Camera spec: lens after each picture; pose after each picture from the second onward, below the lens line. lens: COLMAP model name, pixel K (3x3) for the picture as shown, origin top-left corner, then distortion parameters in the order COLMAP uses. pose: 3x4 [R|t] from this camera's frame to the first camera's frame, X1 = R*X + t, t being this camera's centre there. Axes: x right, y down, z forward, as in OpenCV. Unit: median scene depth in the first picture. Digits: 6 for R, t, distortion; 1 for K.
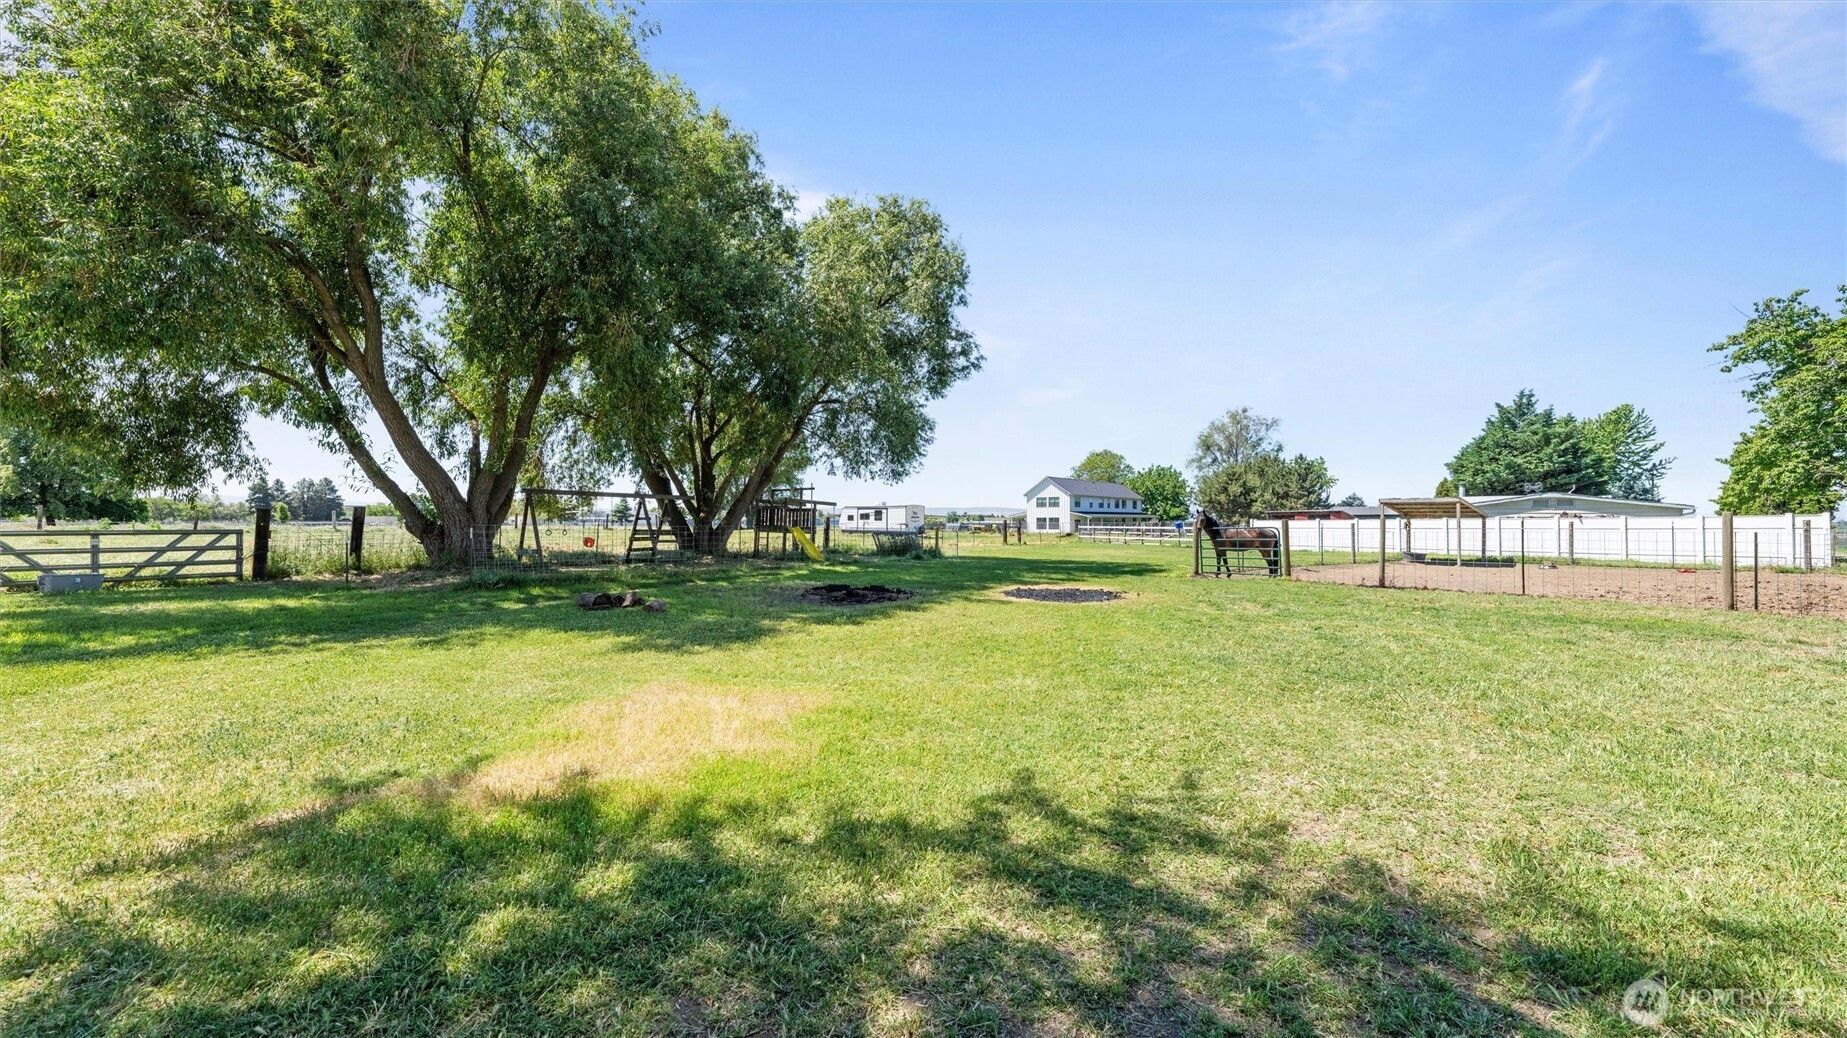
lens RADIAL K [[744.2, 0, 923.3], [0, 744.2, 523.0], [0, 0, 1]] dist [0.001028, 0.000114]
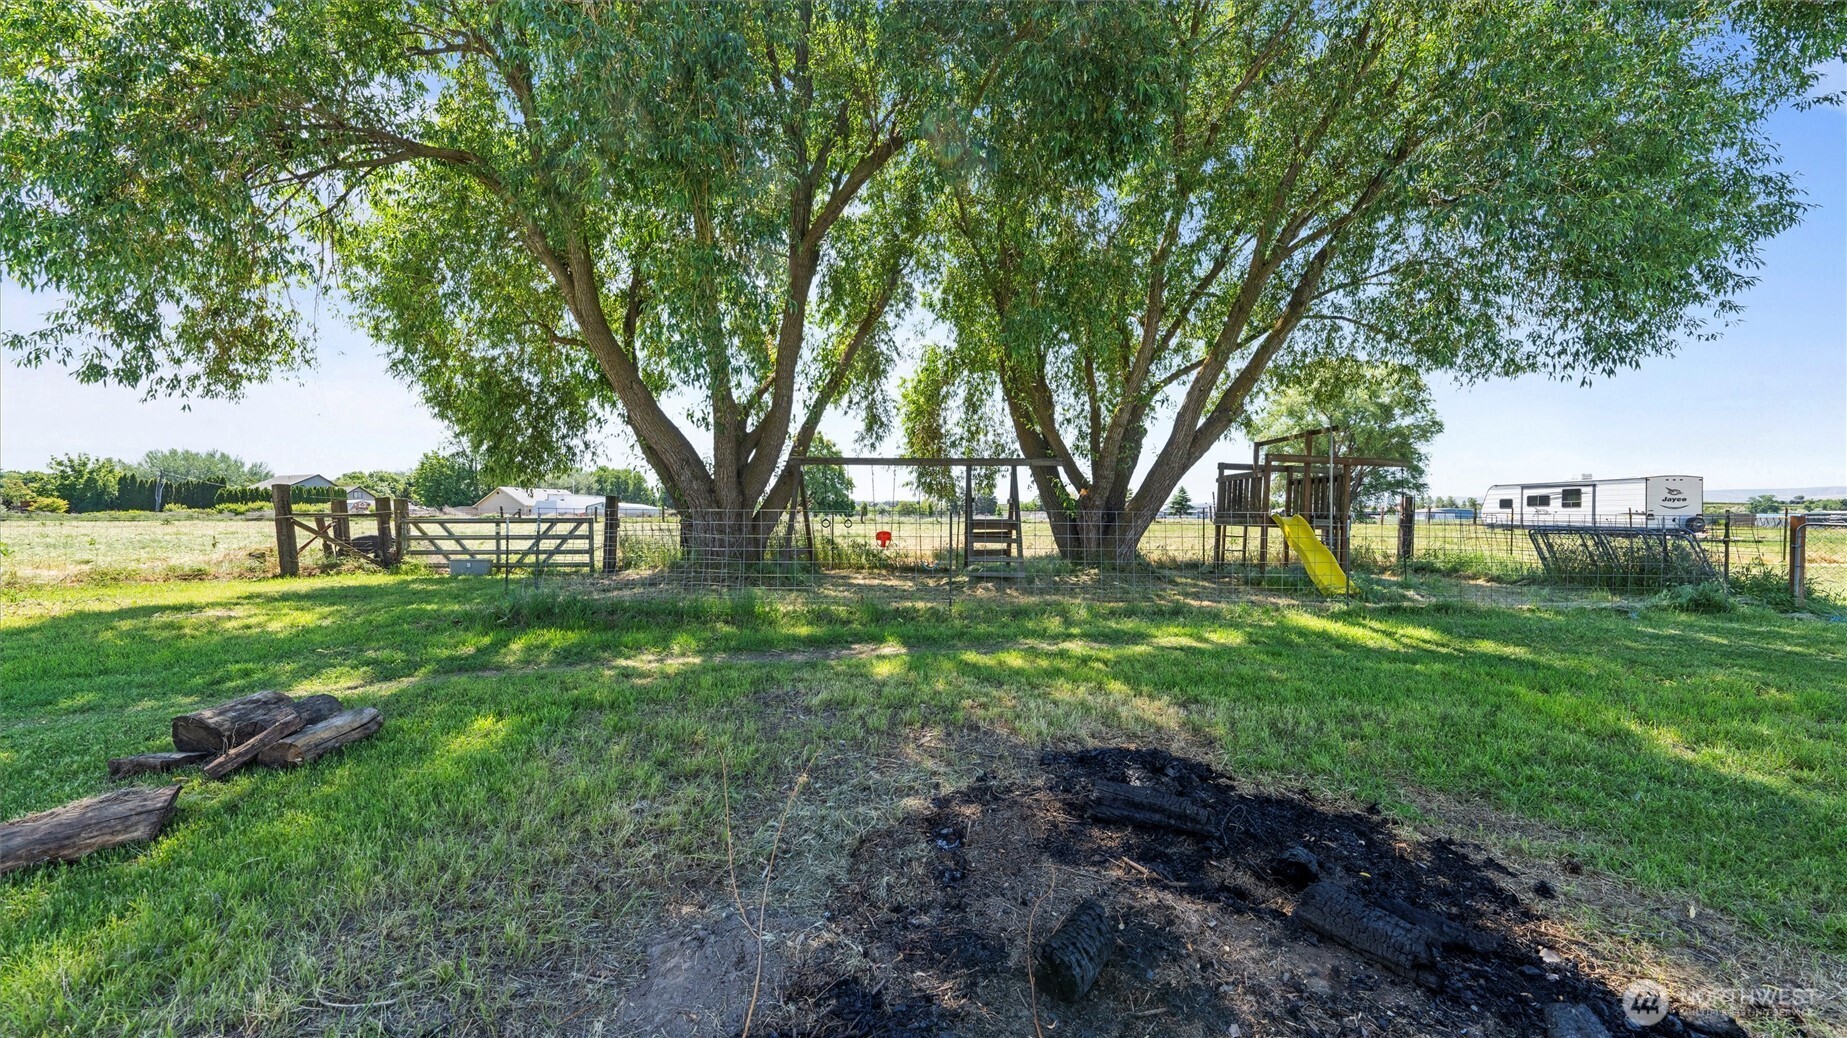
lens RADIAL K [[644.9, 0, 922.8], [0, 644.9, 525.6], [0, 0, 1]] dist [-0.000277, 0.000020]
pose [[0.648872, 0.005973, -0.760874, -0.015600], [0.001711, 0.999955, 0.009308, 0.008629], [0.760895, -0.007341, 0.648833, 0.569728]]
